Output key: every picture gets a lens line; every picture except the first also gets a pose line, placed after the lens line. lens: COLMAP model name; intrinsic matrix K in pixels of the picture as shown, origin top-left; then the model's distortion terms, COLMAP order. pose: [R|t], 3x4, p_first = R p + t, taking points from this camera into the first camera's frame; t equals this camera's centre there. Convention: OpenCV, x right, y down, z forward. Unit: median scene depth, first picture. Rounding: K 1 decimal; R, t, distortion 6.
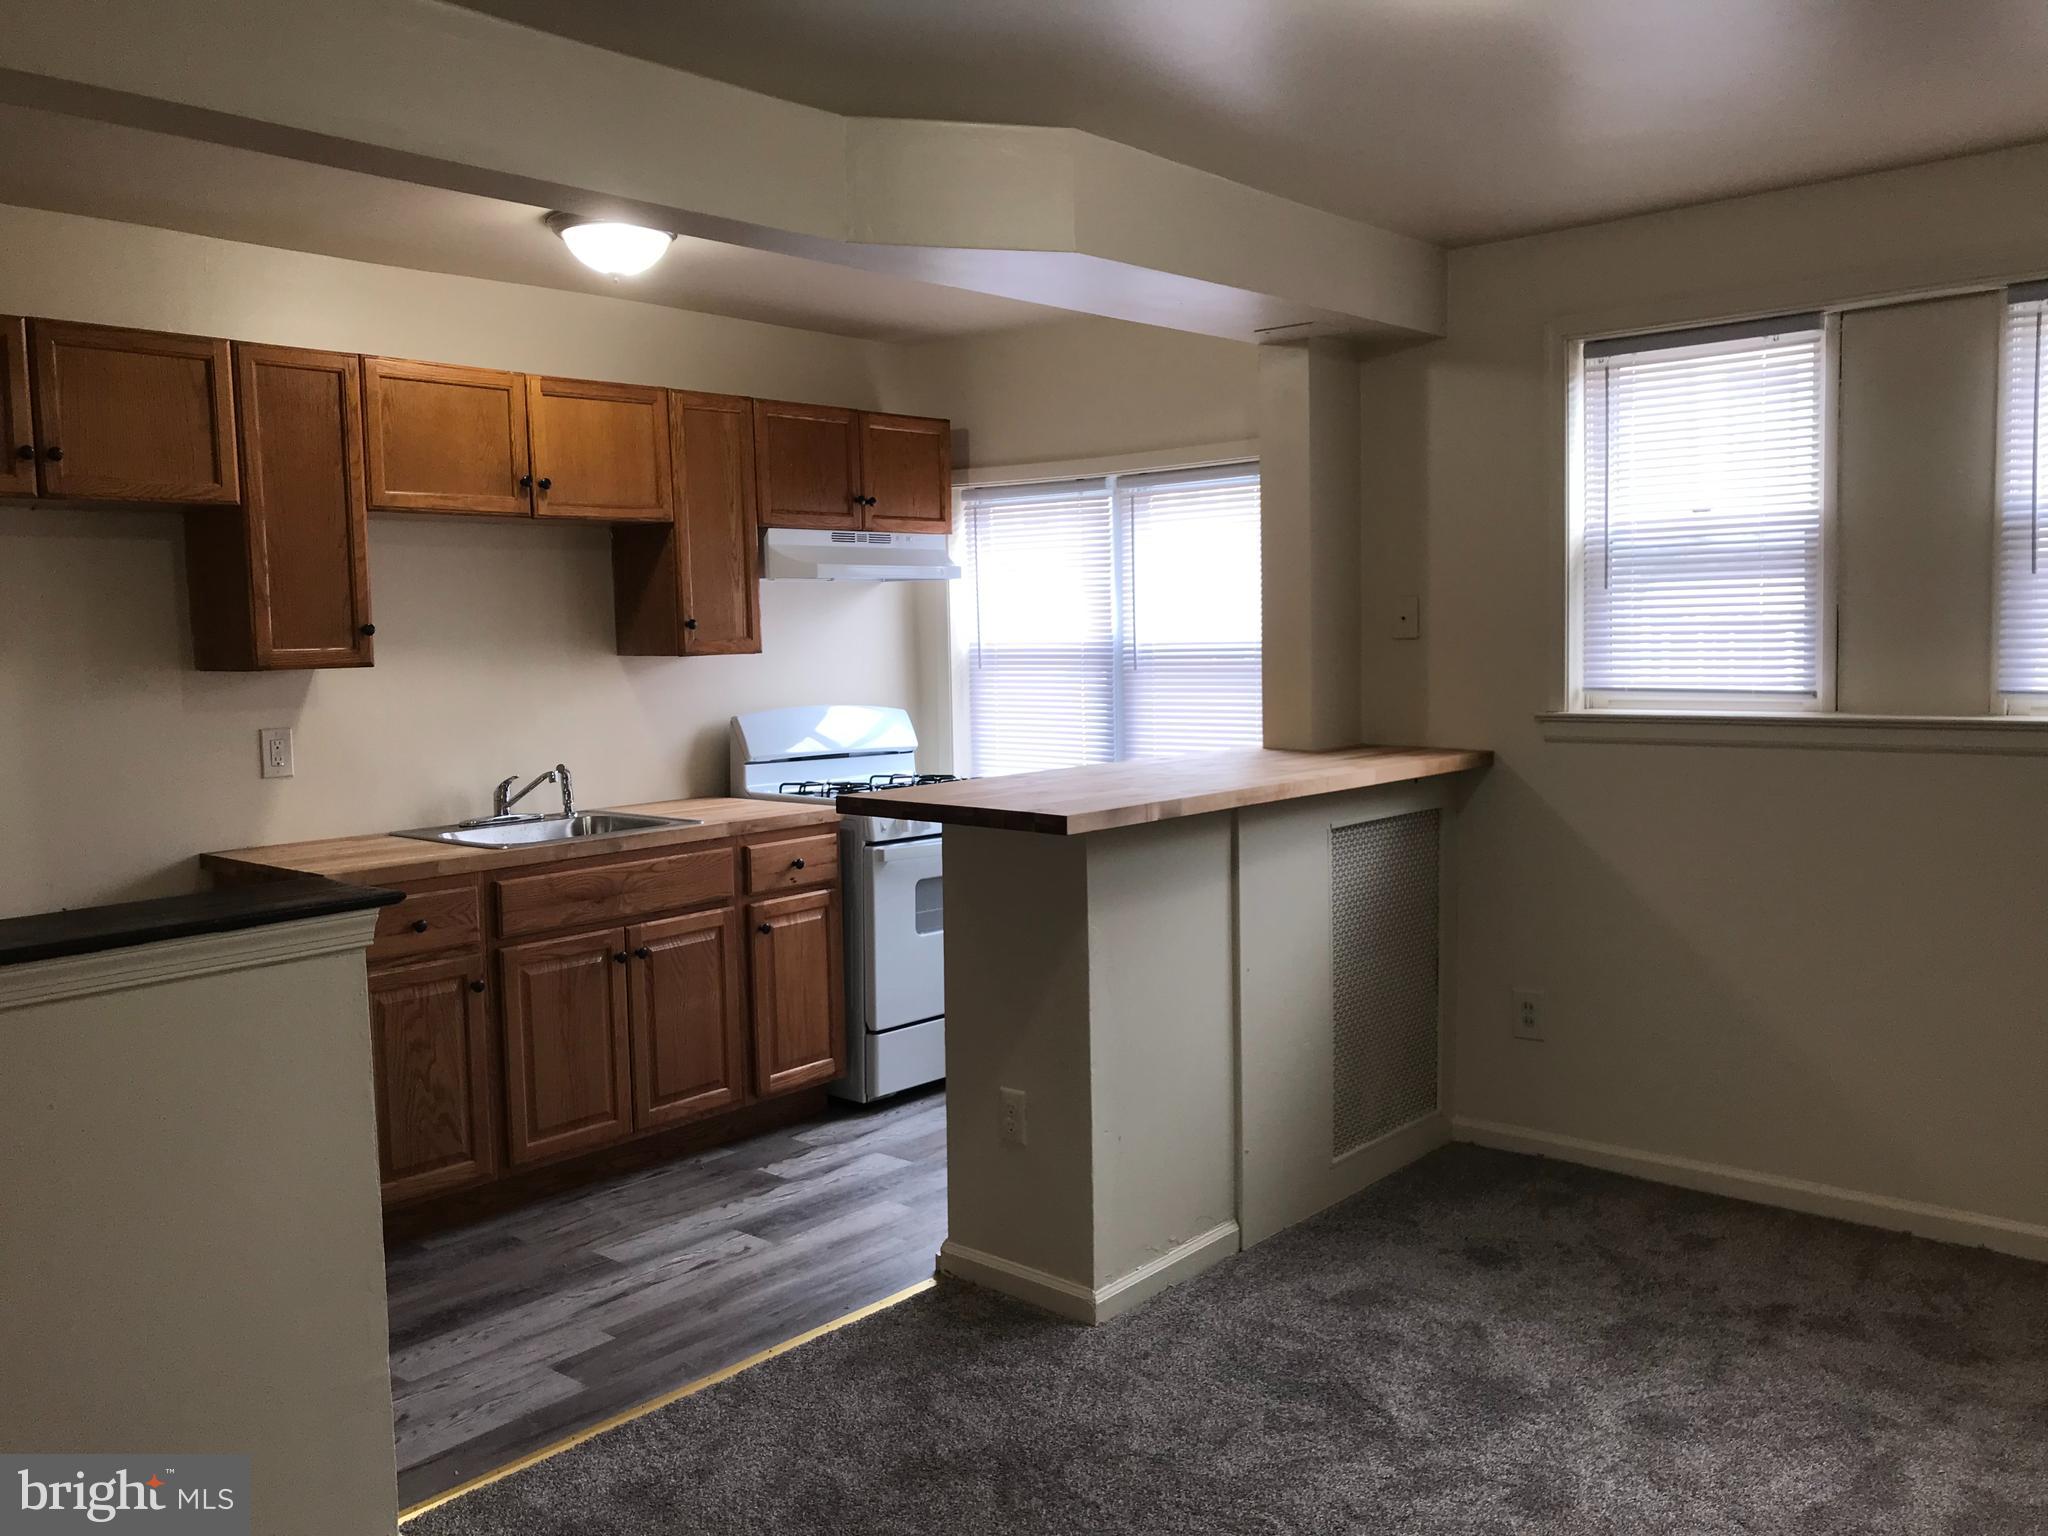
lens RADIAL K [[1664.4, 0, 1022.7], [0, 1664.4, 762.5], [0, 0, 1]] dist [0.043387, -0.060894]
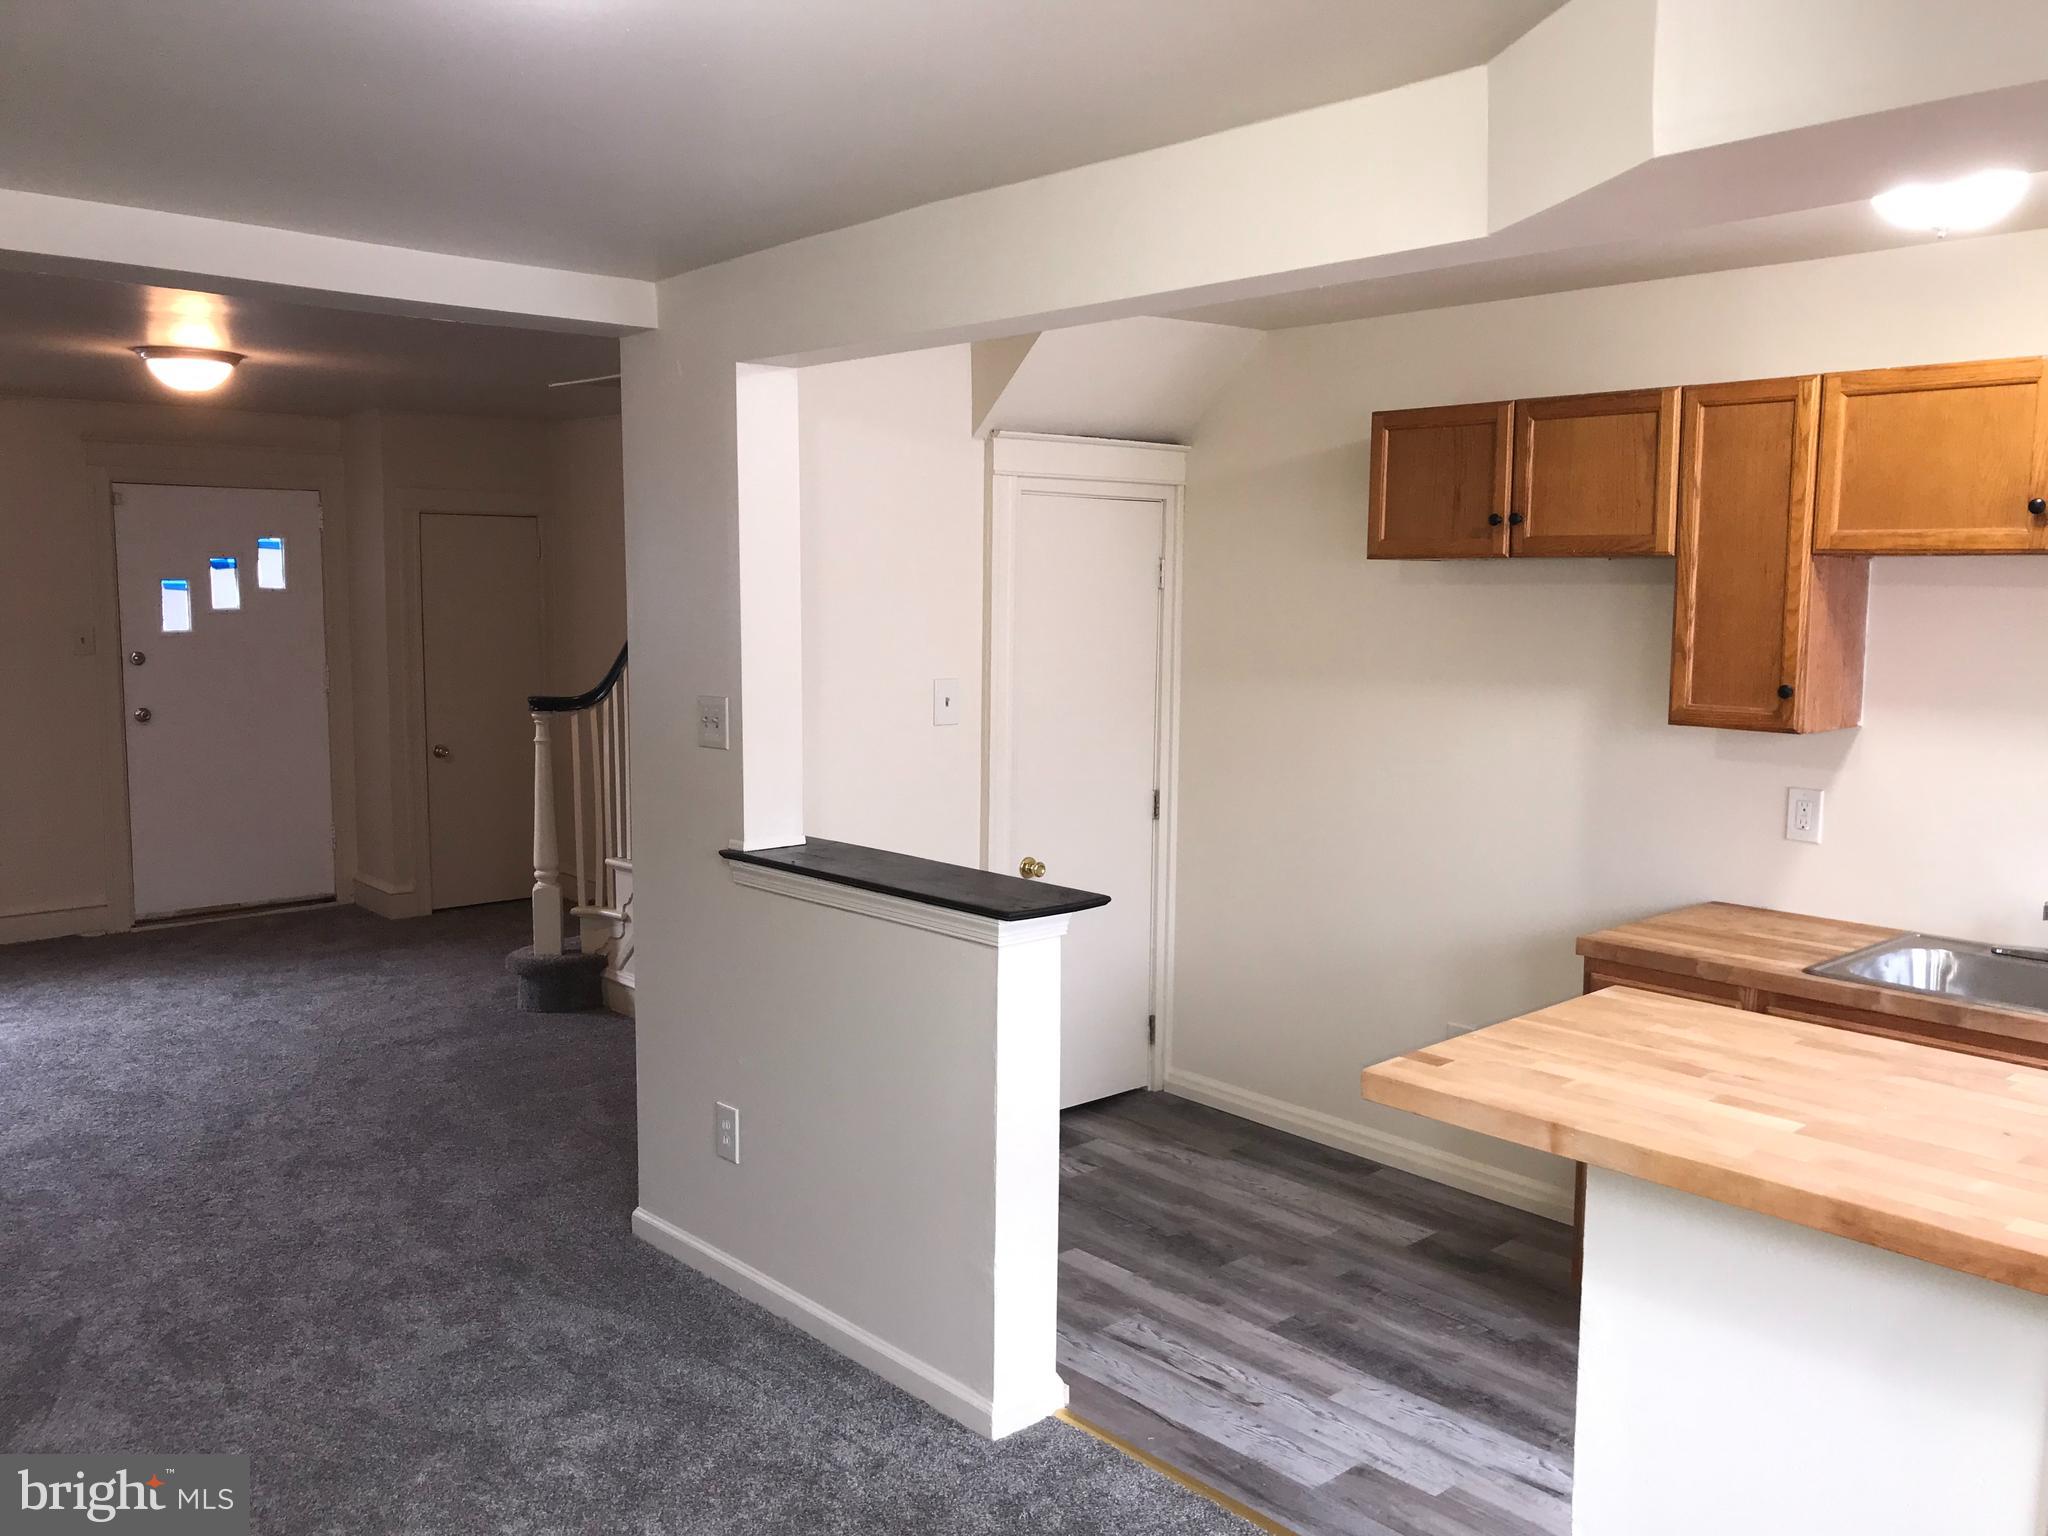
lens RADIAL K [[1664.4, 0, 1022.7], [0, 1664.4, 762.5], [0, 0, 1]] dist [0.043387, -0.060894]
pose [[-0.110075, 0.131954, -0.985125, 0.483597], [-0.085524, 0.986214, 0.141657, -0.122916], [0.990237, 0.099845, -0.097273, 0.639334]]
